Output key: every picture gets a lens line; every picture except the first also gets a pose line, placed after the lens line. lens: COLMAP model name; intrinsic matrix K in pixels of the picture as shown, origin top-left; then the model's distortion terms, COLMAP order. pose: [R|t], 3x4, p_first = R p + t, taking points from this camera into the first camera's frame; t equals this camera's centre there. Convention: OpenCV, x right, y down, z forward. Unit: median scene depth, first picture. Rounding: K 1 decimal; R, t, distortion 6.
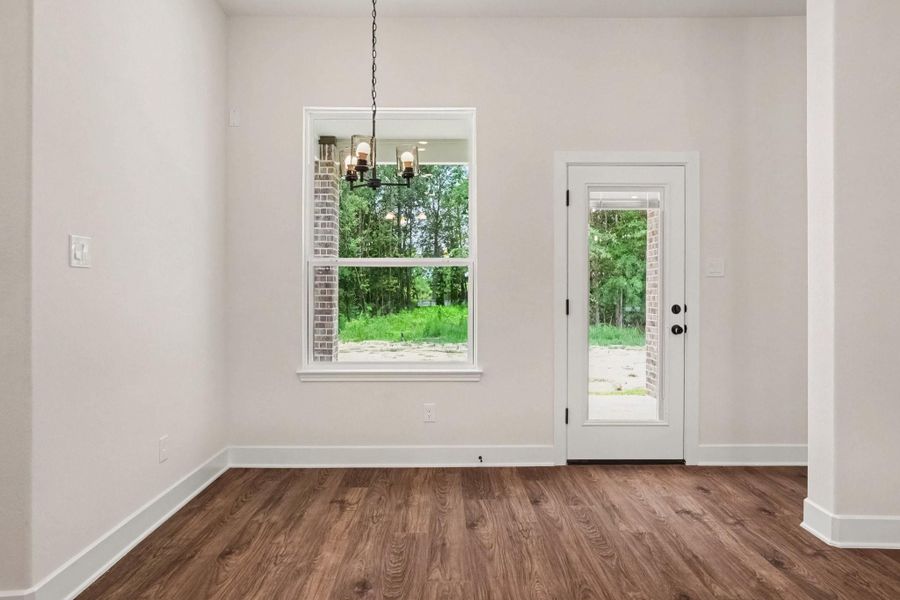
lens RADIAL K [[570.5, 0, 450.0], [0, 570.5, 300.0], [0, 0, 1]] dist [-0.035331, 0.056235]
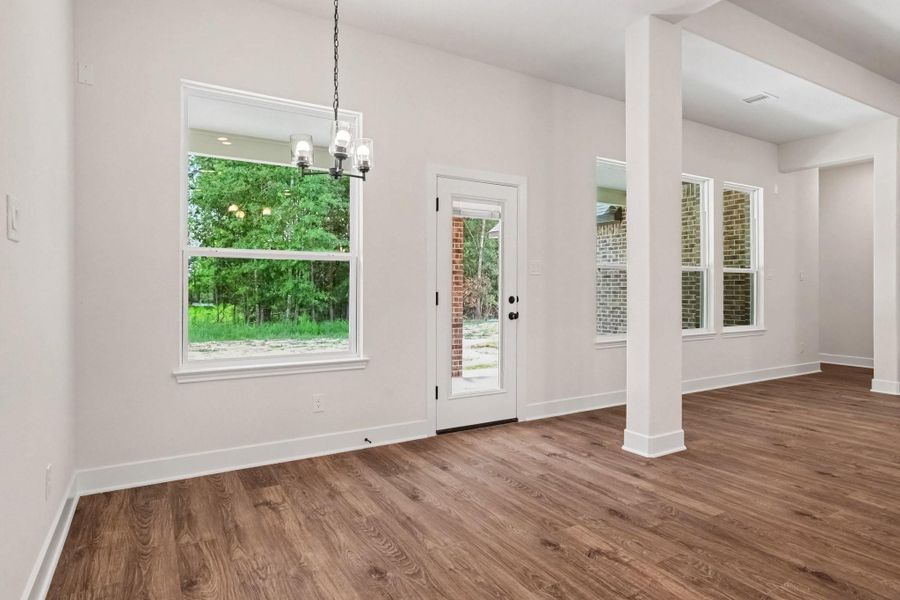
lens RADIAL K [[506.2, 0, 450.0], [0, 506.2, 300.0], [0, 0, 1]] dist [-0.032240, 0.029719]
pose [[0.863357, -0.009134, 0.504511, -0.348849], [0.008245, 0.999958, 0.003995, 0.013458], [-0.504526, 0.000711, 0.863396, 0.117736]]
